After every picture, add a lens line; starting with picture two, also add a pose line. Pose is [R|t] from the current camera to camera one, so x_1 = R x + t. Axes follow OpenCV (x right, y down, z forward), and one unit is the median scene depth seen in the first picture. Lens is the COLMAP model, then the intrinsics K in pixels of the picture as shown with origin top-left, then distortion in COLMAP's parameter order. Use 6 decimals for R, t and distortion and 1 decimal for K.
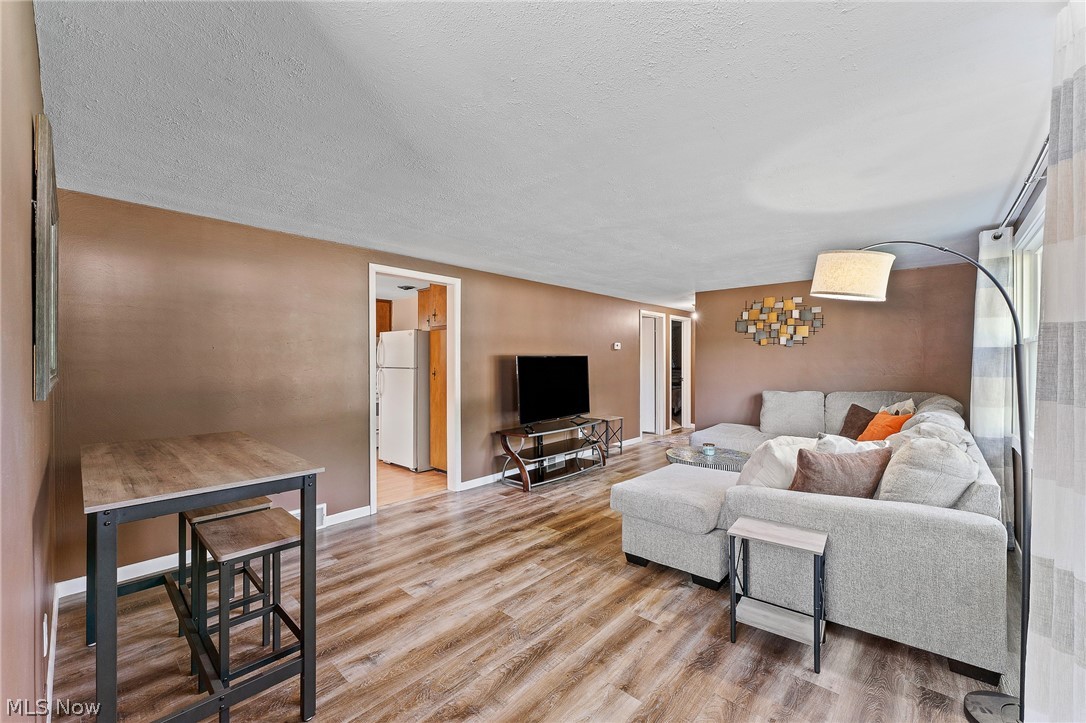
lens RADIAL K [[431.7, 0, 543.0], [0, 431.7, 361.5], [0, 0, 1]] dist [-0.000418, -0.000069]
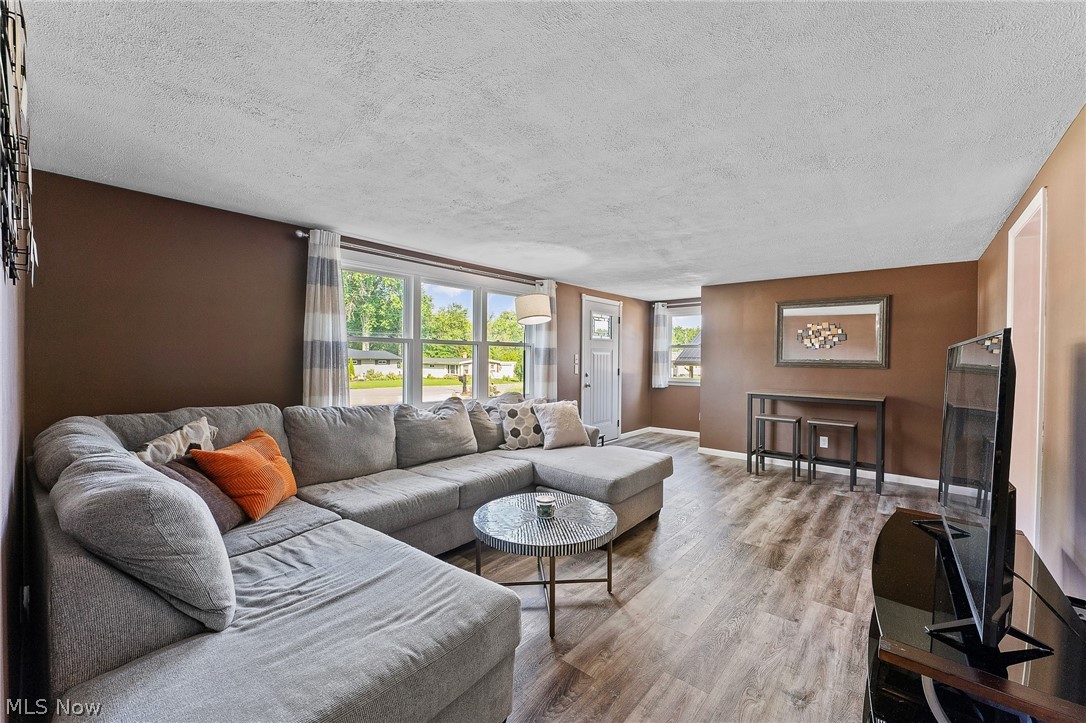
lens RADIAL K [[431.7, 0, 543.0], [0, 431.7, 361.5], [0, 0, 1]] dist [-0.000418, -0.000069]
pose [[-0.999535, -0.006322, -0.029819, 0.478576], [-0.006649, 0.999919, 0.010870, -0.000887], [0.029748, 0.011063, -0.999496, 1.866129]]
